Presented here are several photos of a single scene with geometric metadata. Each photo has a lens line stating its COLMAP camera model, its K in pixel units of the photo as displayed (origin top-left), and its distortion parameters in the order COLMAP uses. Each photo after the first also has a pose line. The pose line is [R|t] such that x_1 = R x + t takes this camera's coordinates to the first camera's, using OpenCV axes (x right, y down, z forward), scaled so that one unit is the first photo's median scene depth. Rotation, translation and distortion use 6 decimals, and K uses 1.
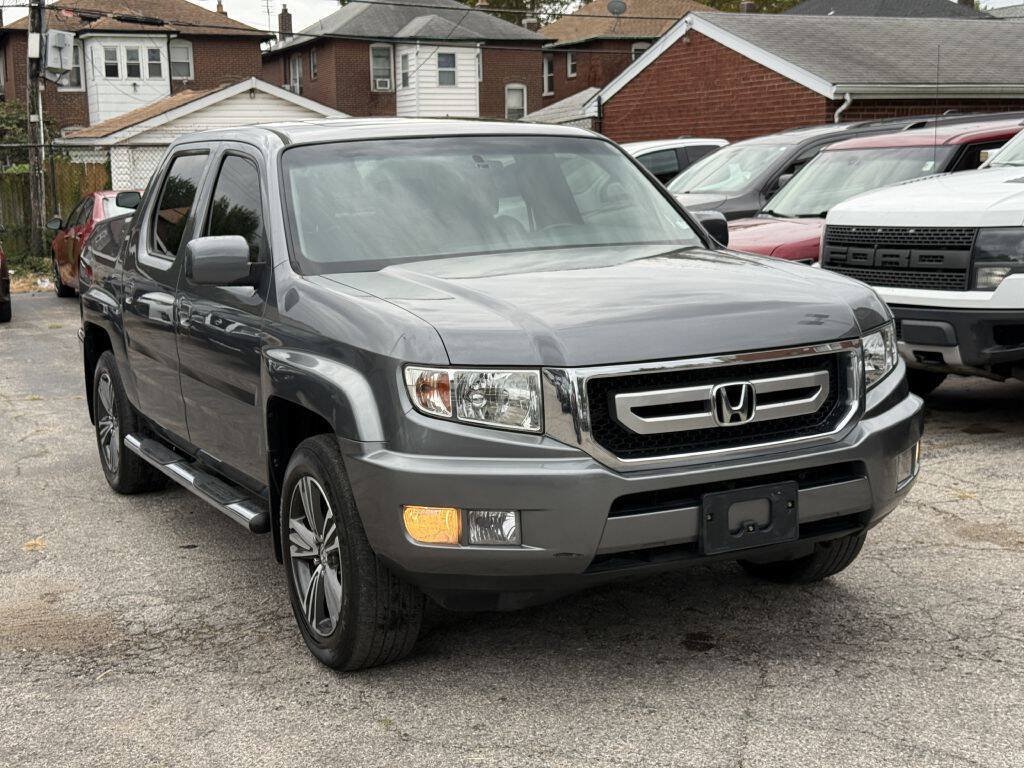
lens RADIAL K [[1438.5, 0, 516.1], [0, 1438.5, 385.3], [0, 0, 1]] dist [0.189836, -0.403982]
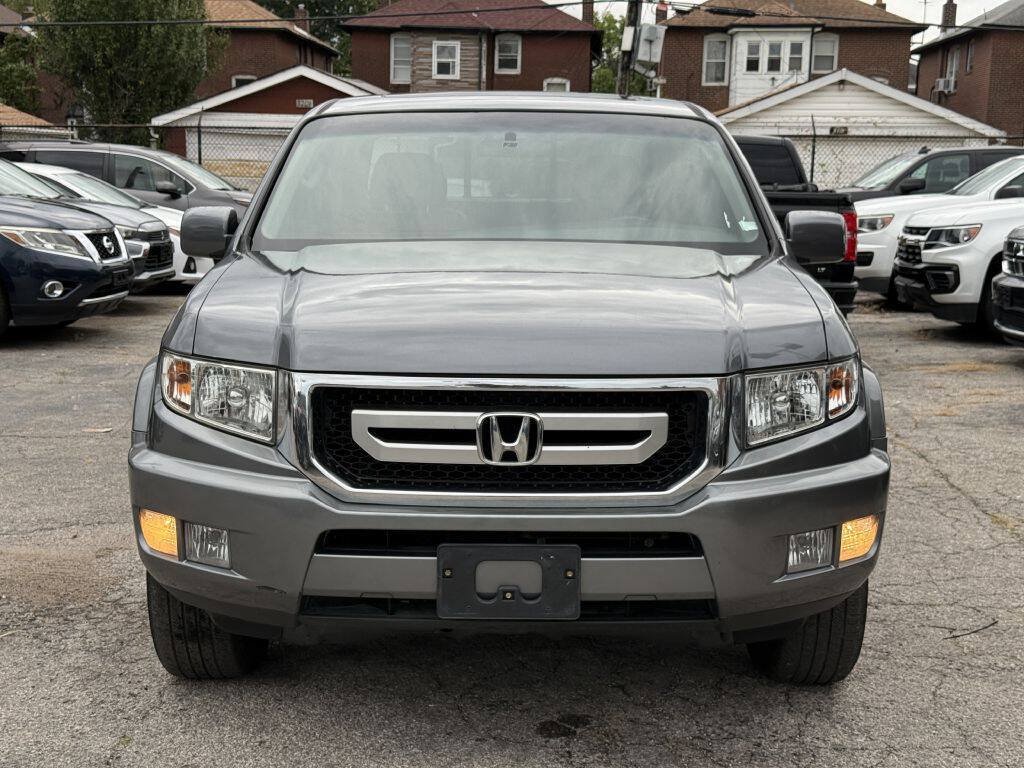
lens RADIAL K [[1438.5, 0, 516.1], [0, 1438.5, 385.3], [0, 0, 1]] dist [0.189836, -0.403982]
pose [[0.890817, 0.107143, -0.441549, 0.082548], [-0.106240, 0.993978, 0.026853, -0.006382], [0.441767, 0.022989, 0.896835, 0.045501]]
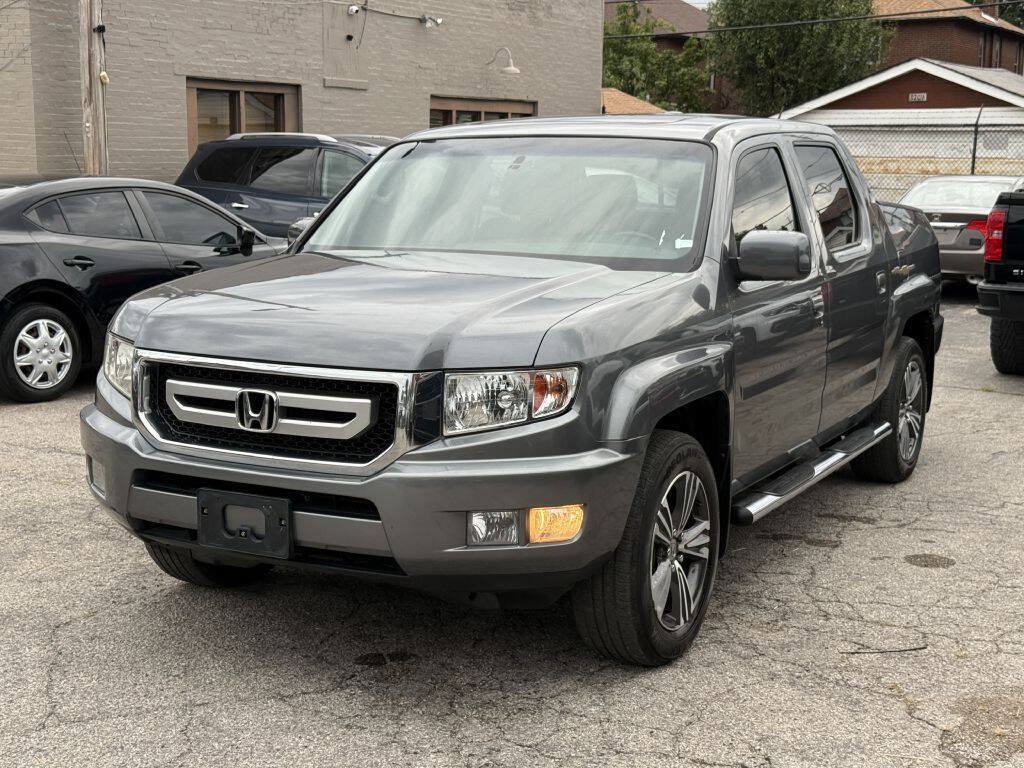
lens RADIAL K [[1438.5, 0, 516.1], [0, 1438.5, 385.3], [0, 0, 1]] dist [0.189836, -0.403982]
pose [[0.568321, 0.165519, -0.805987, 0.174700], [-0.149106, 0.984057, 0.096950, -0.021300], [0.809184, 0.065079, 0.583940, 0.090039]]
